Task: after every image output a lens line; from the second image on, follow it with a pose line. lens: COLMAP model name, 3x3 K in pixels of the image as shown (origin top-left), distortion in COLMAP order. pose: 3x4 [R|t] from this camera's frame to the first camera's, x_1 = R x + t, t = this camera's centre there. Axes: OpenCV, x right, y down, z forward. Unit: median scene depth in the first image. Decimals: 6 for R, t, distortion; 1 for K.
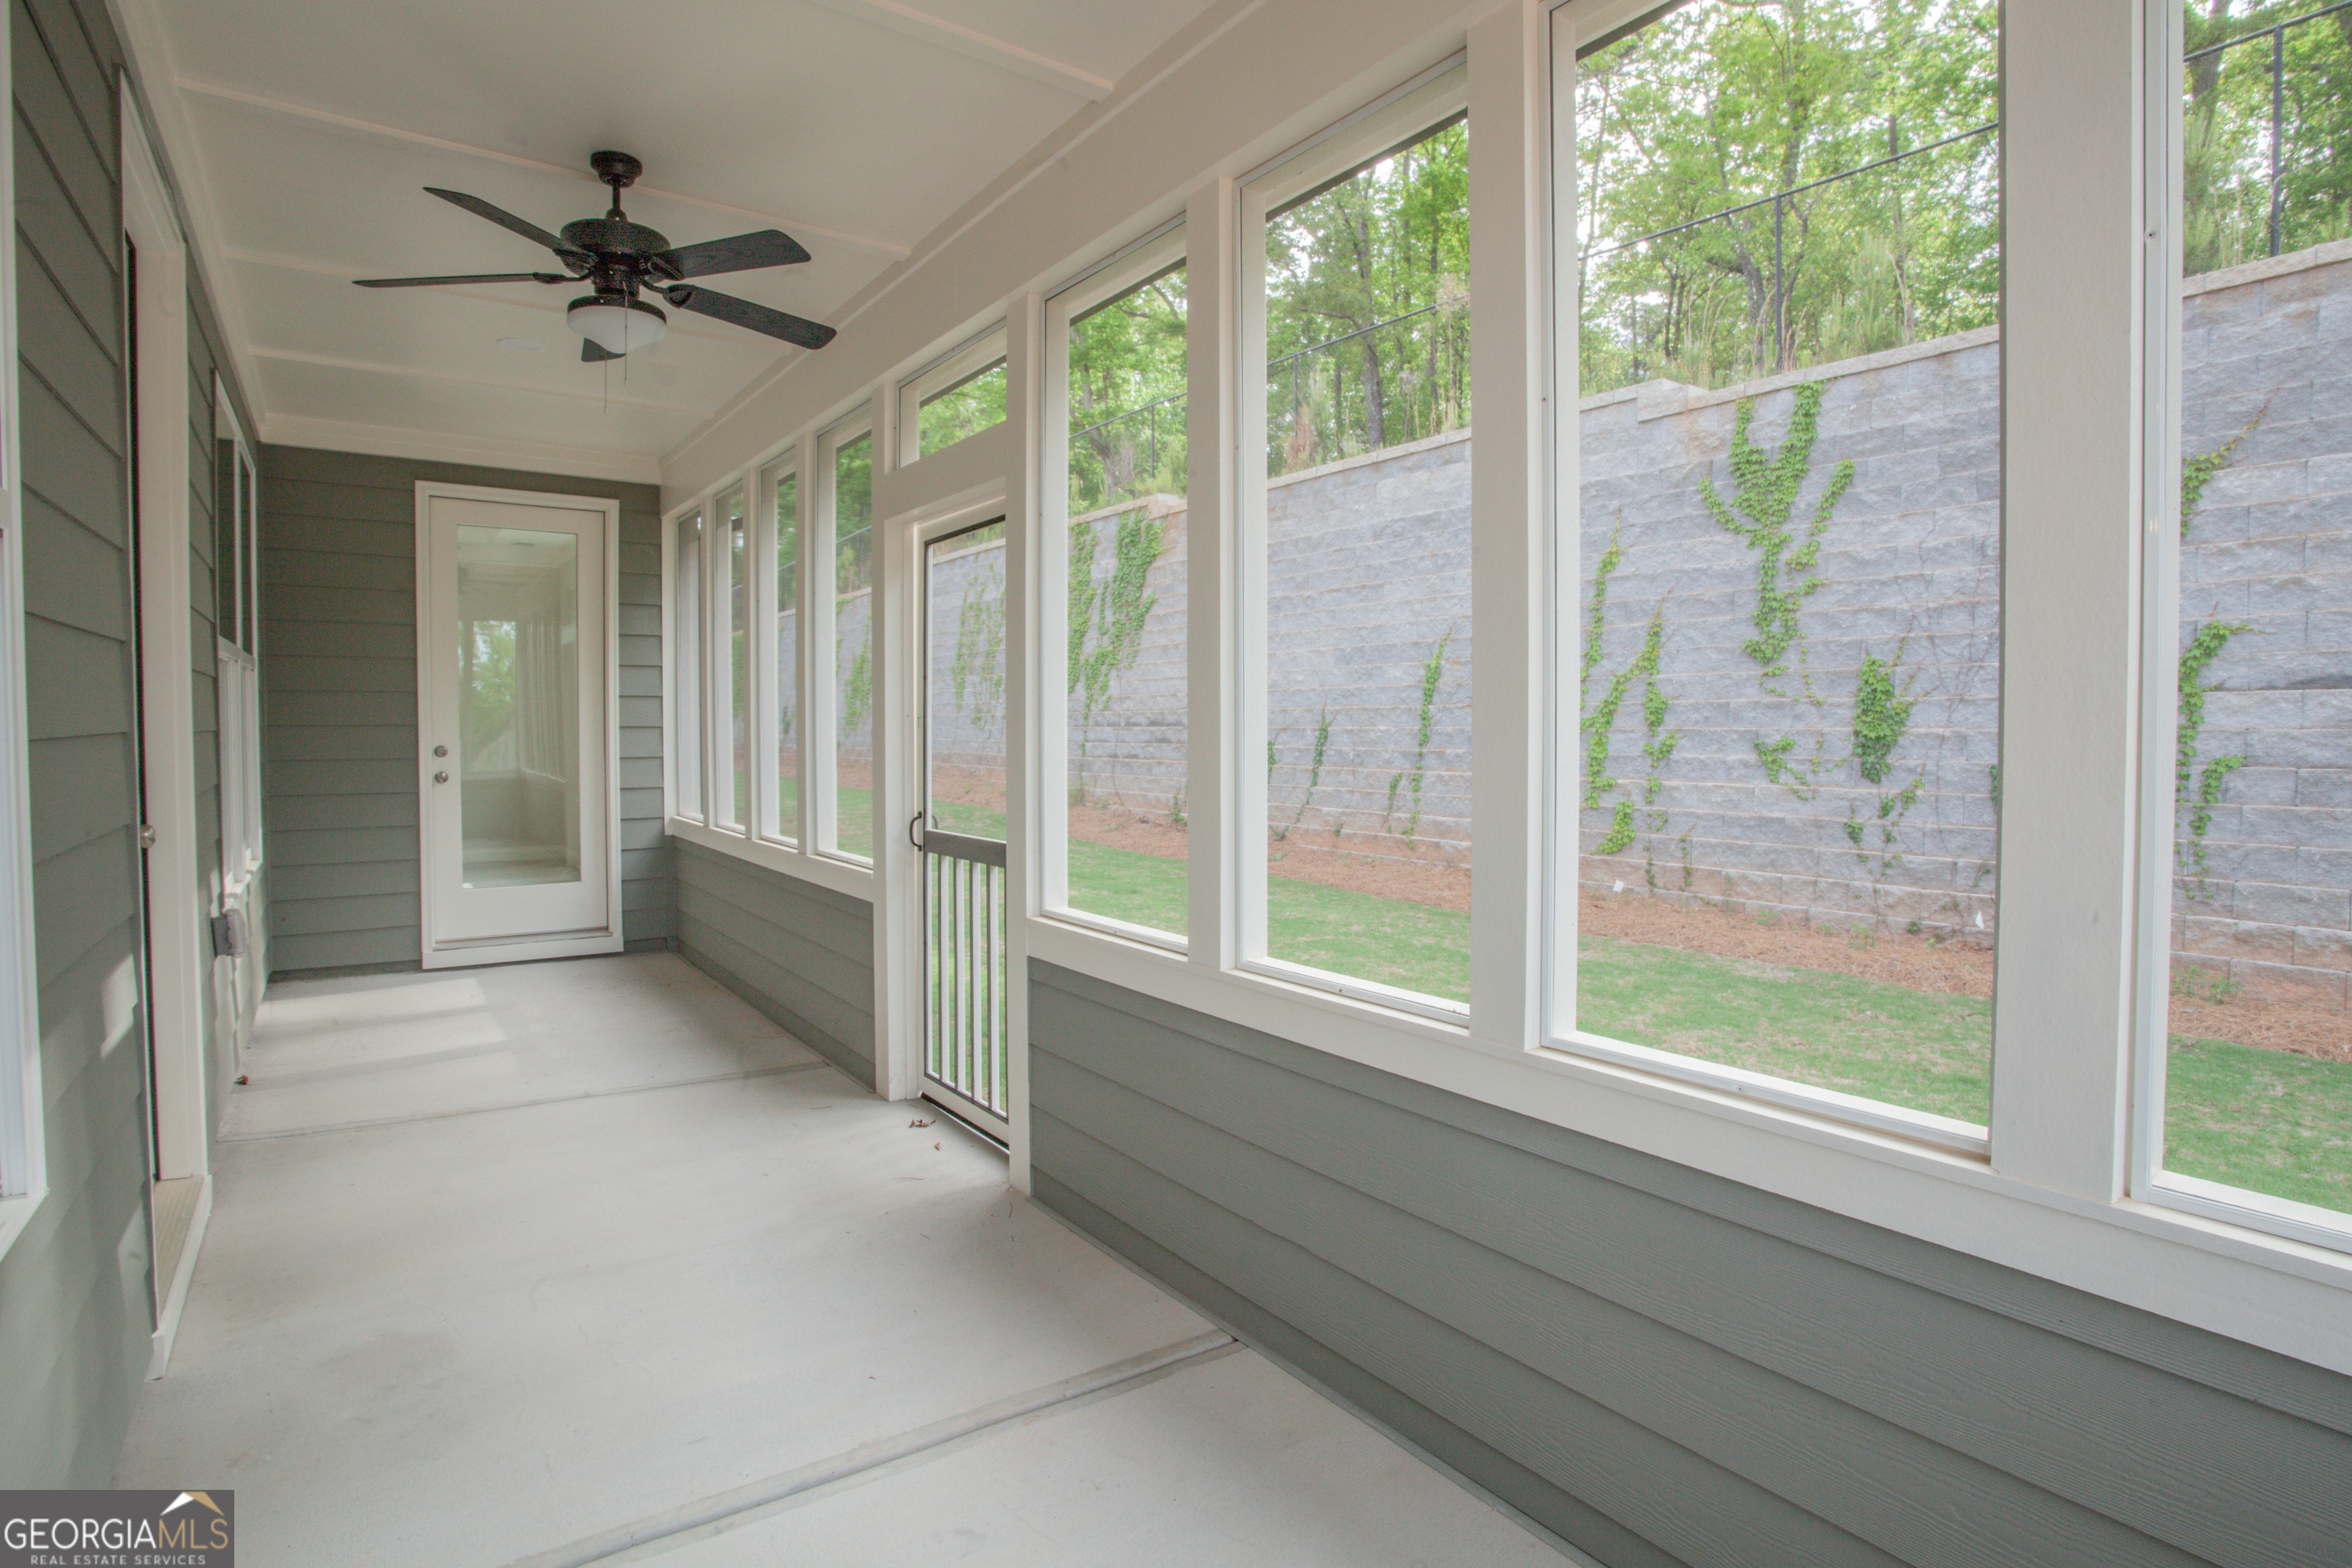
lens RADIAL K [[1147.0, 0, 1178.2], [0, 1147.0, 759.5], [0, 0, 1]] dist [-0.068376, 0.027557]
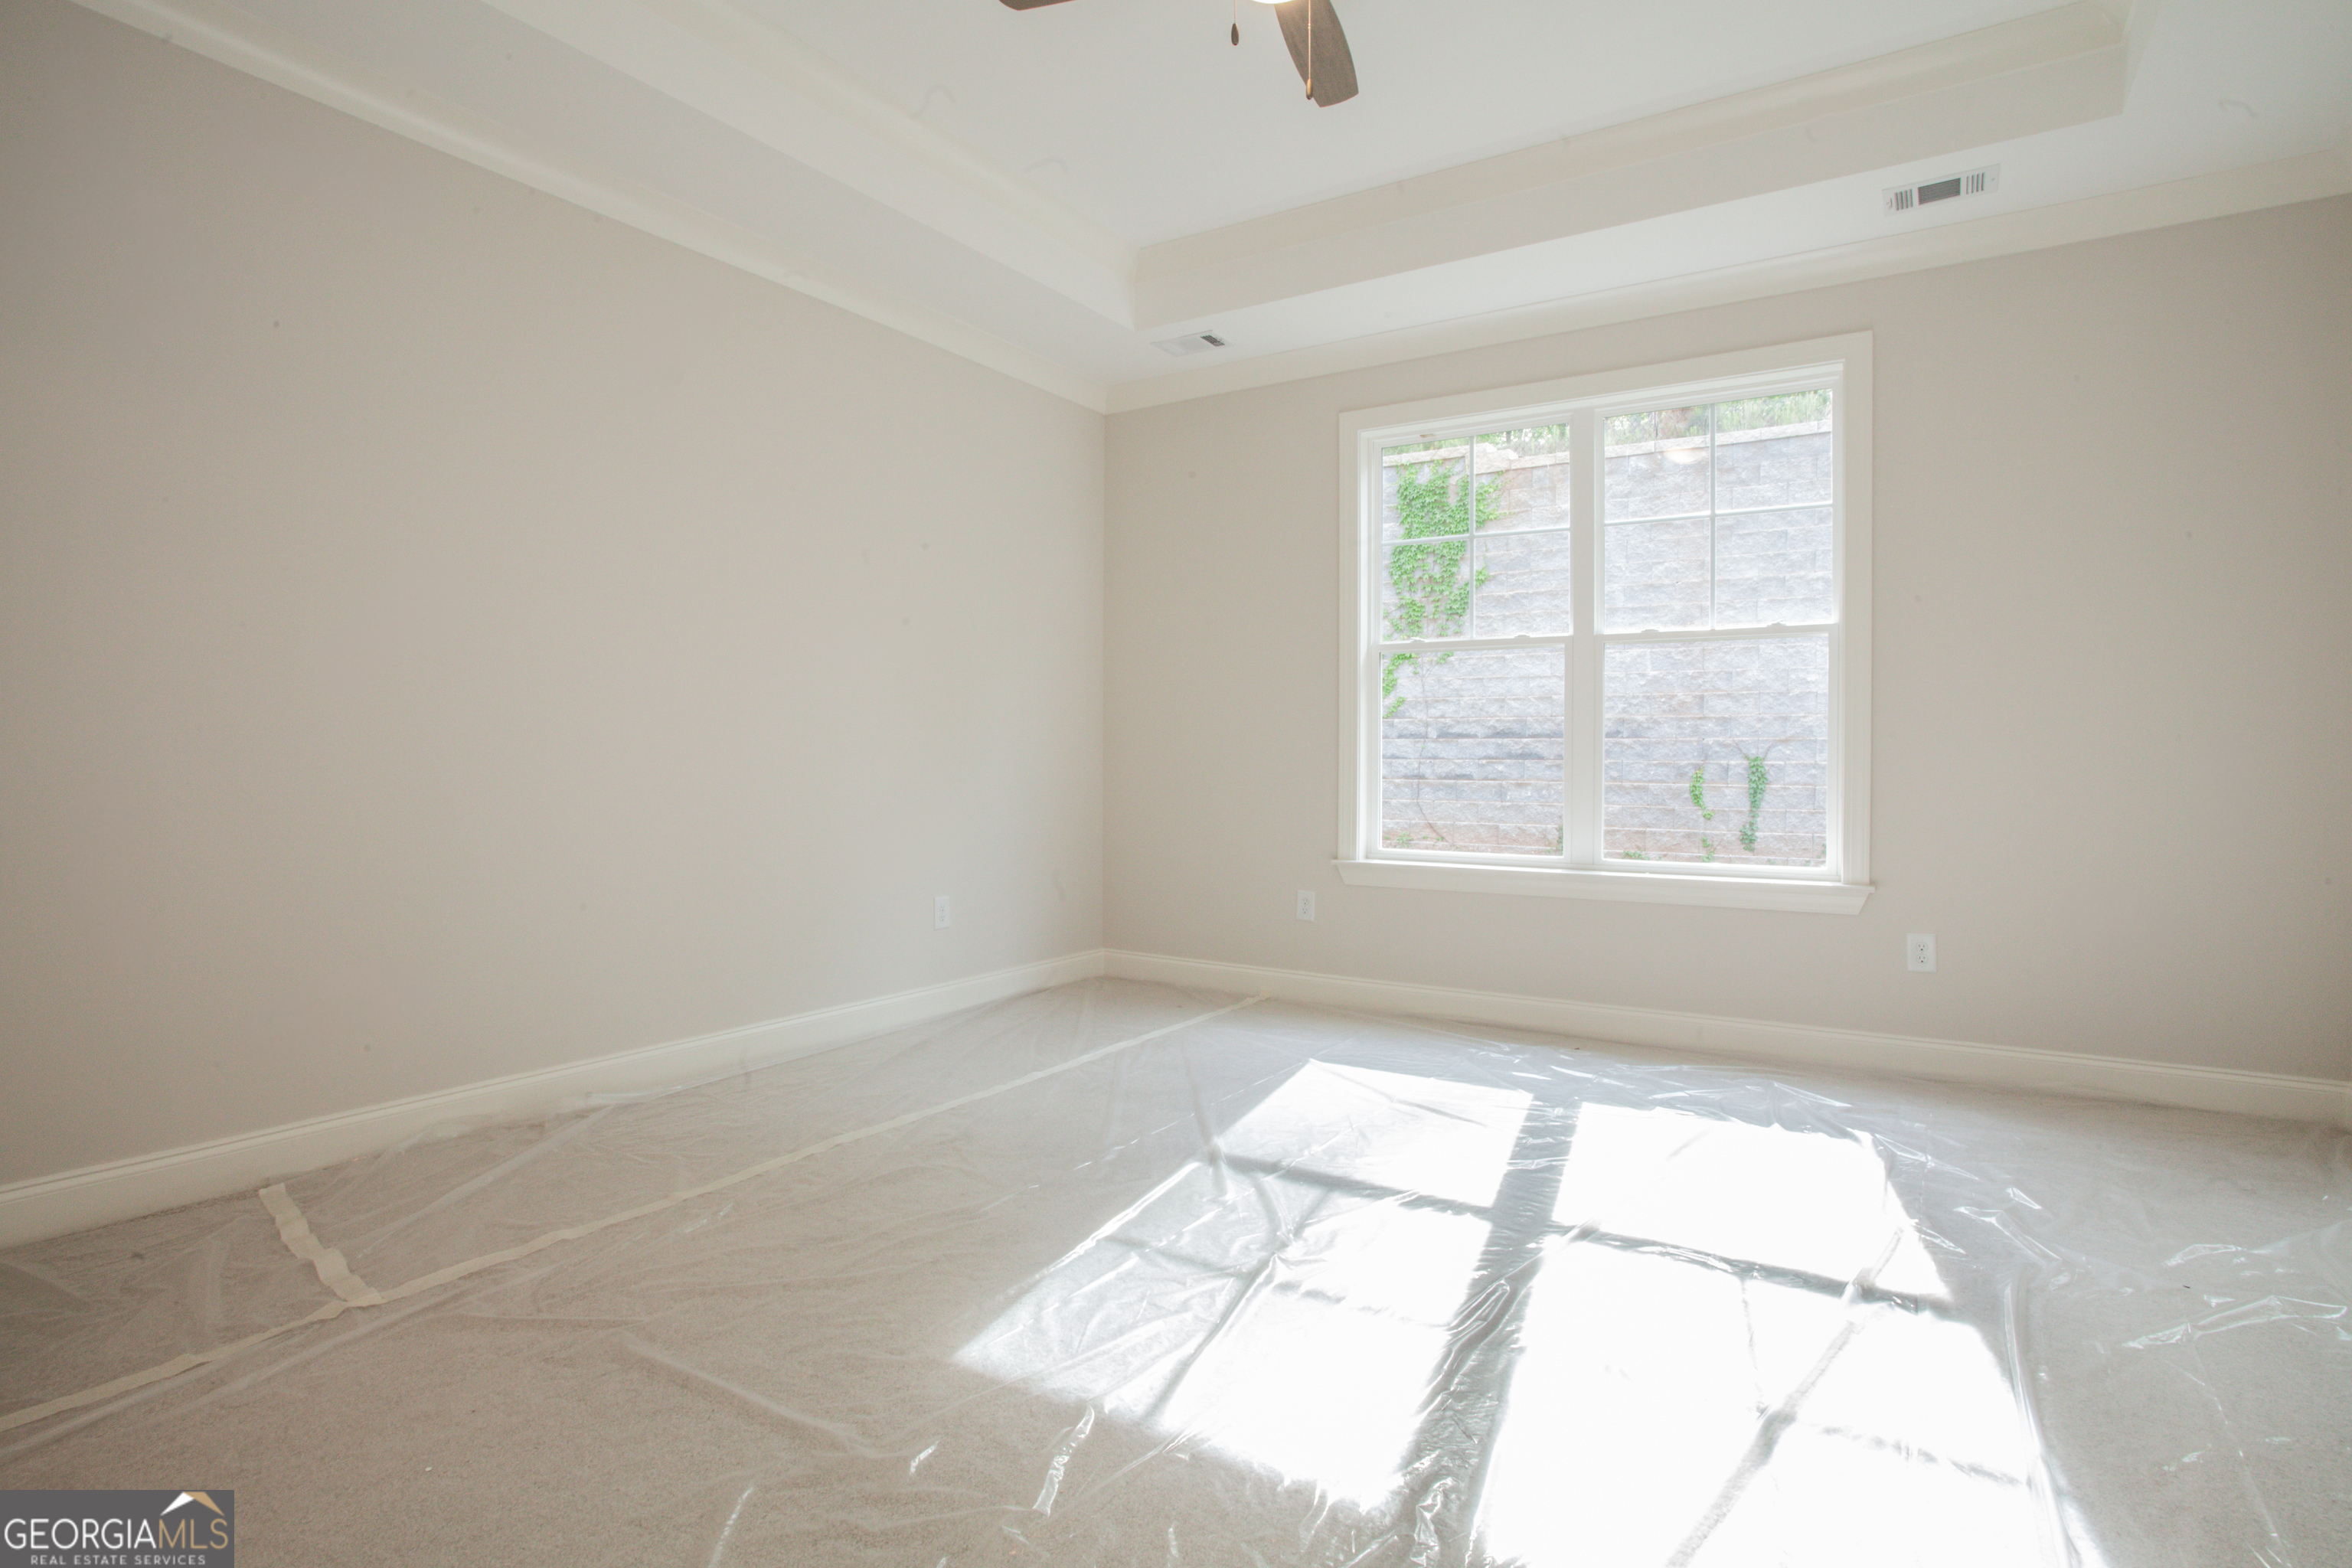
lens RADIAL K [[1147.0, 0, 1178.2], [0, 1147.0, 759.5], [0, 0, 1]] dist [-0.068376, 0.027557]
pose [[0.932622, 0.016688, 0.360470, -0.497886], [-0.003994, 0.999346, -0.035931, 0.014115], [-0.360834, 0.032071, 0.932079, 0.355925]]
